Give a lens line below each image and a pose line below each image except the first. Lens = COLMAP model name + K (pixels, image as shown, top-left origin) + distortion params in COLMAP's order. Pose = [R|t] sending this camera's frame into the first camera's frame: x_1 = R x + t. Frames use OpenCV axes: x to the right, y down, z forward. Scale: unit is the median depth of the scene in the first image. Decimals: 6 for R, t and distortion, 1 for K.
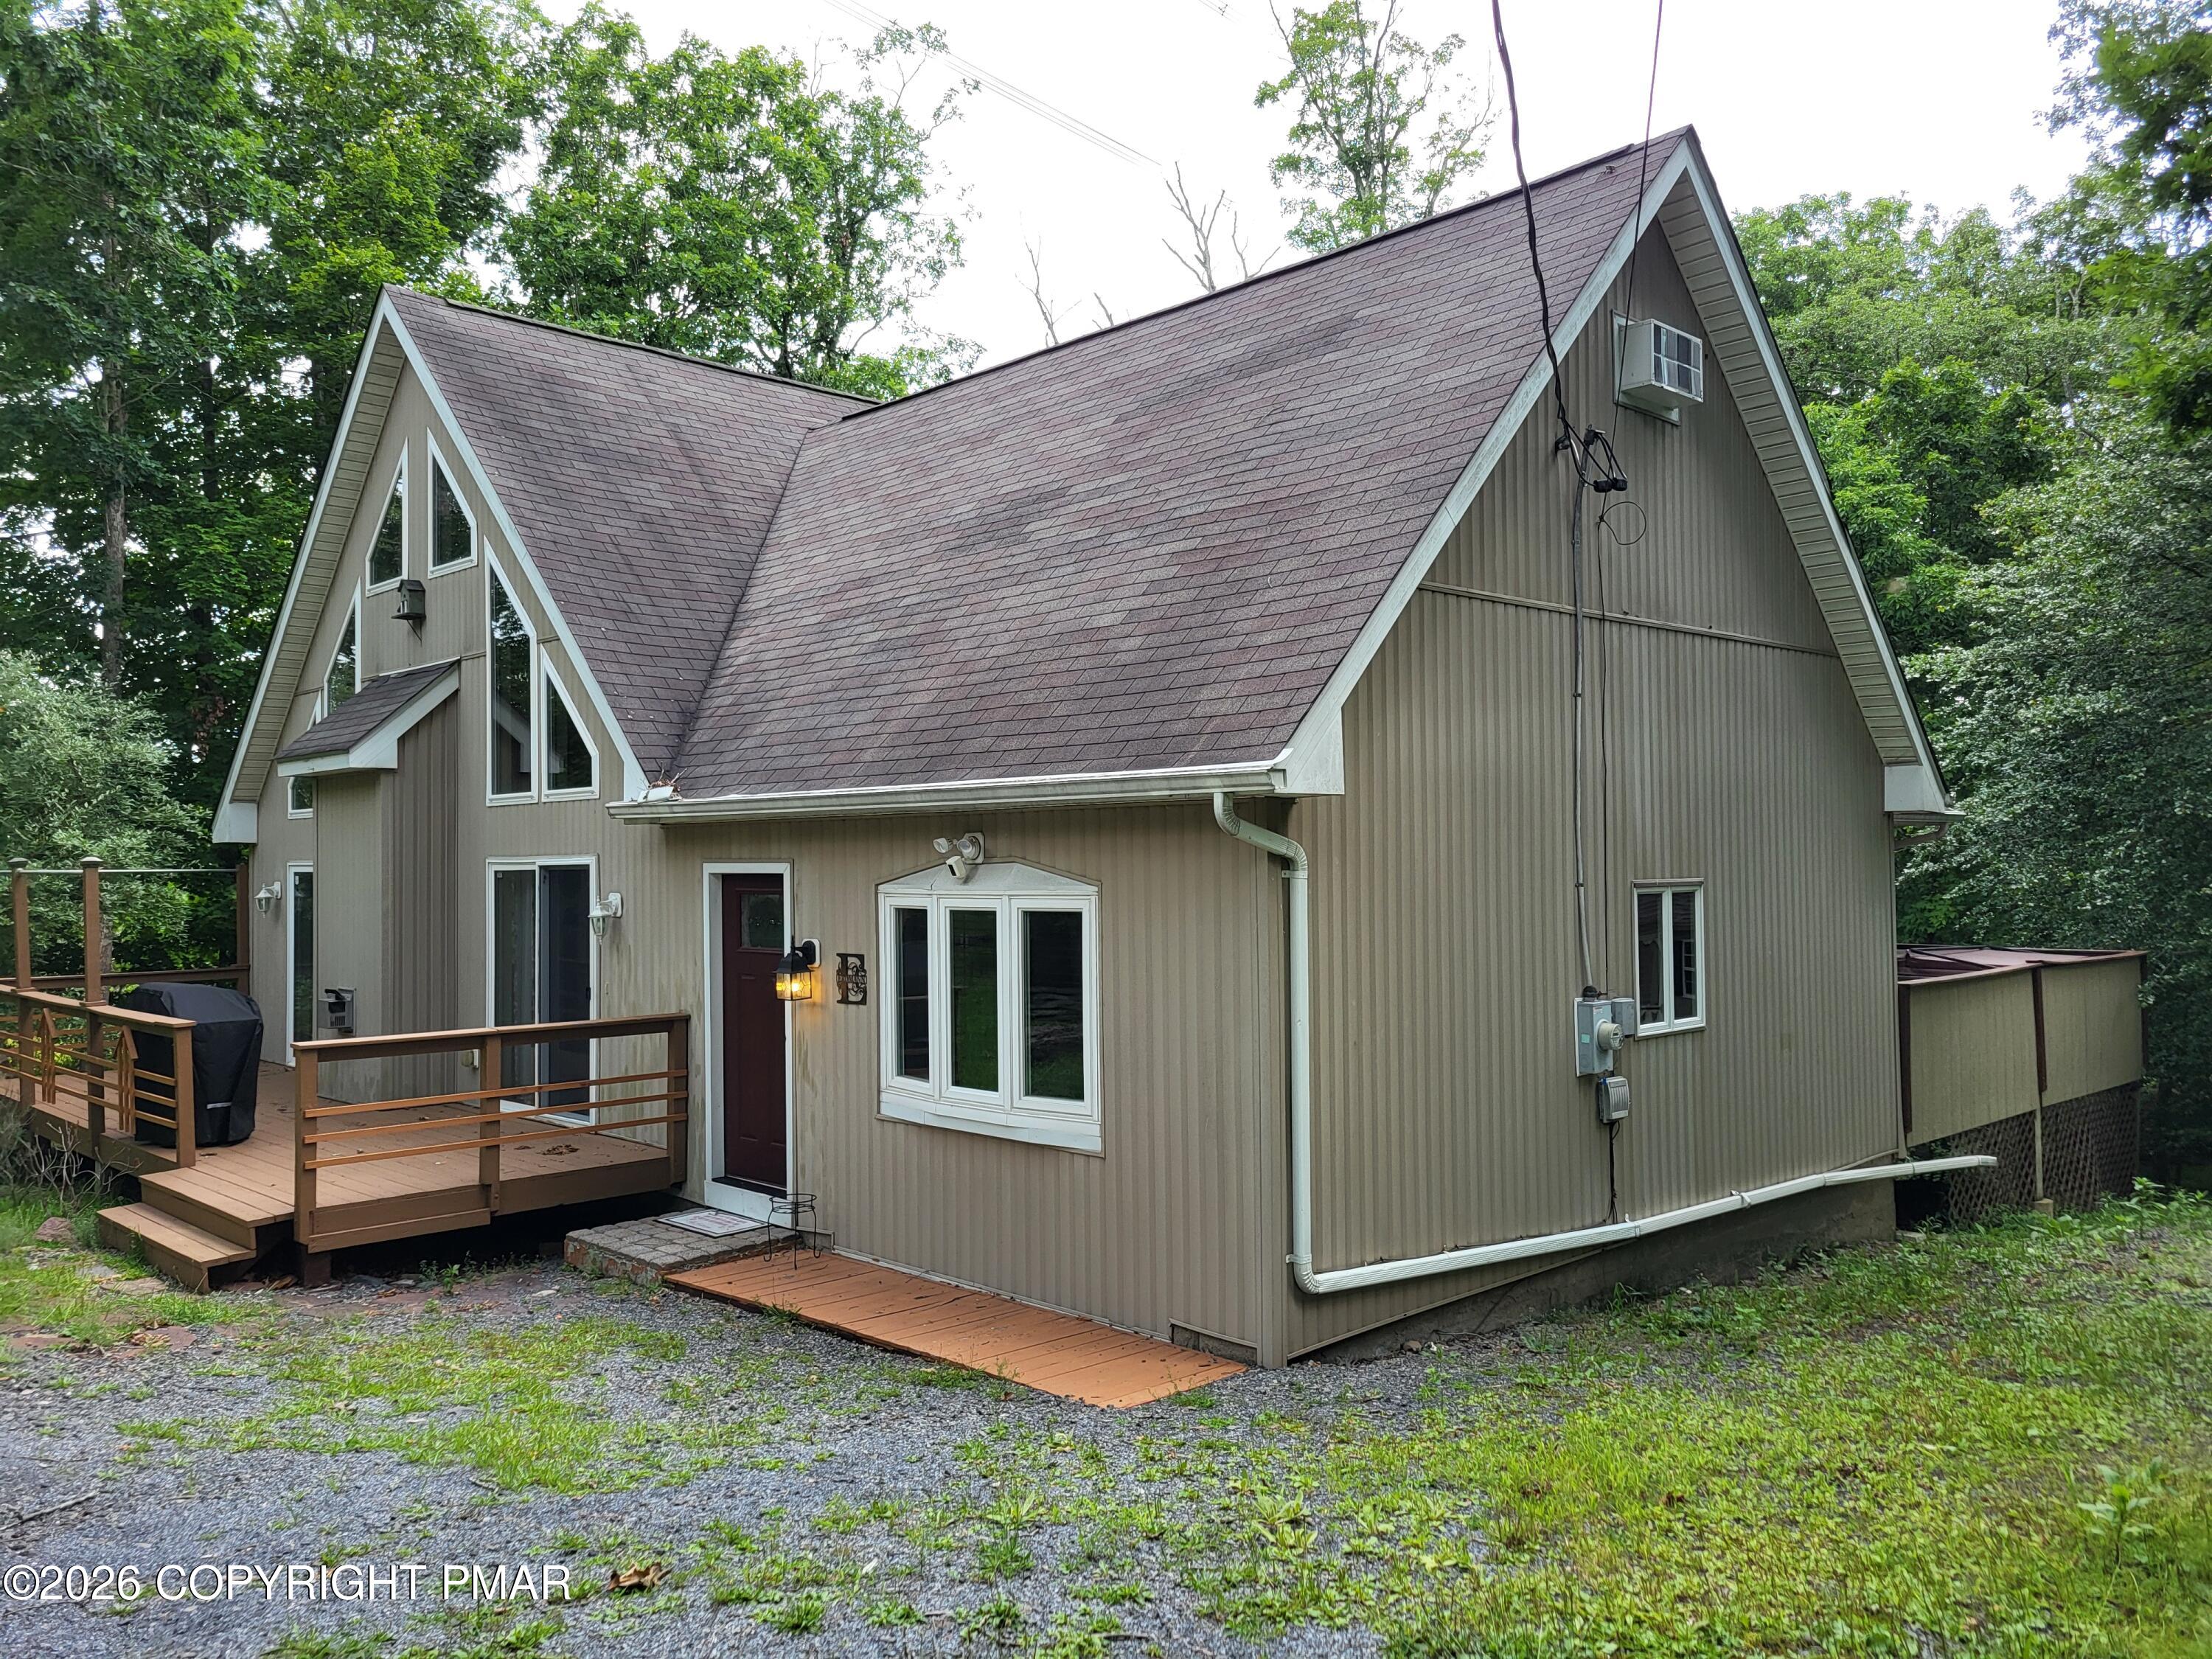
lens RADIAL K [[1687.6, 0, 1105.0], [0, 1687.6, 829.0], [0, 0, 1]] dist [0.025137, 0.000579]
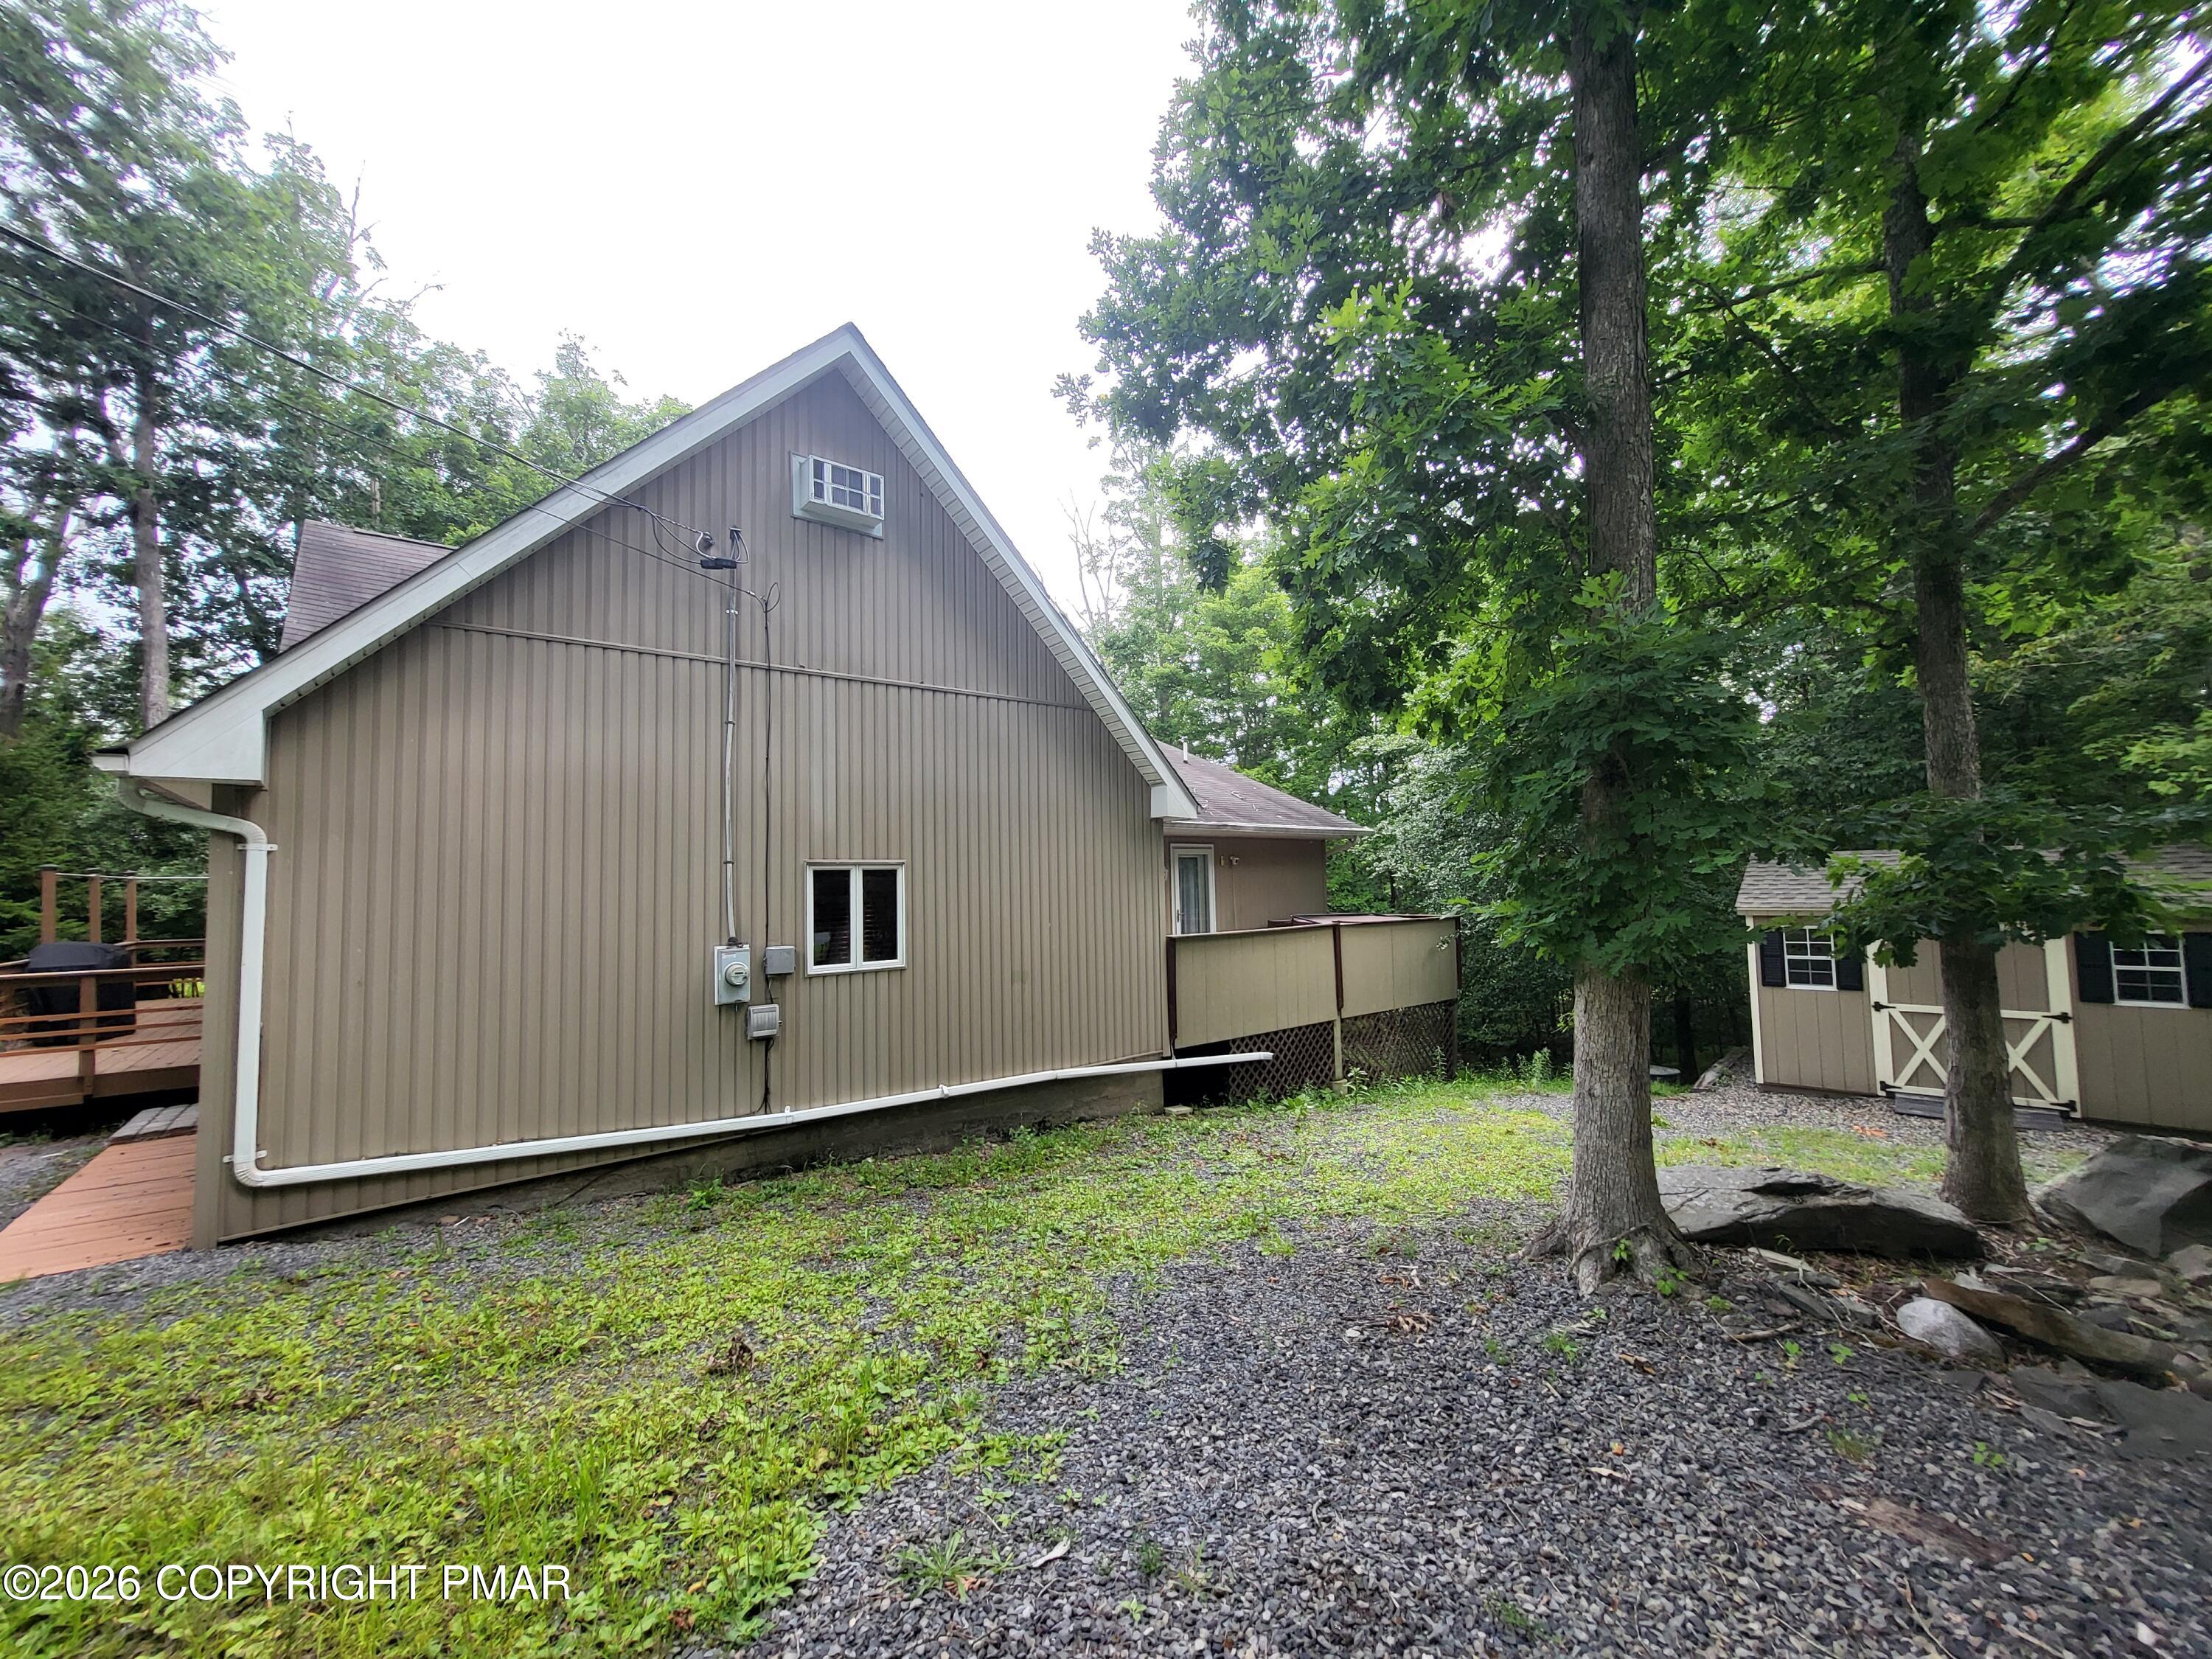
lens RADIAL K [[881.5, 0, 1105.6], [0, 881.5, 832.6], [0, 0, 1]] dist [-0.002675, -0.000283]
pose [[0.997171, -0.014524, -0.073754, 0.620385], [0.012108, 0.999379, -0.033089, 0.035323], [0.074189, 0.032103, 0.996727, 0.312587]]
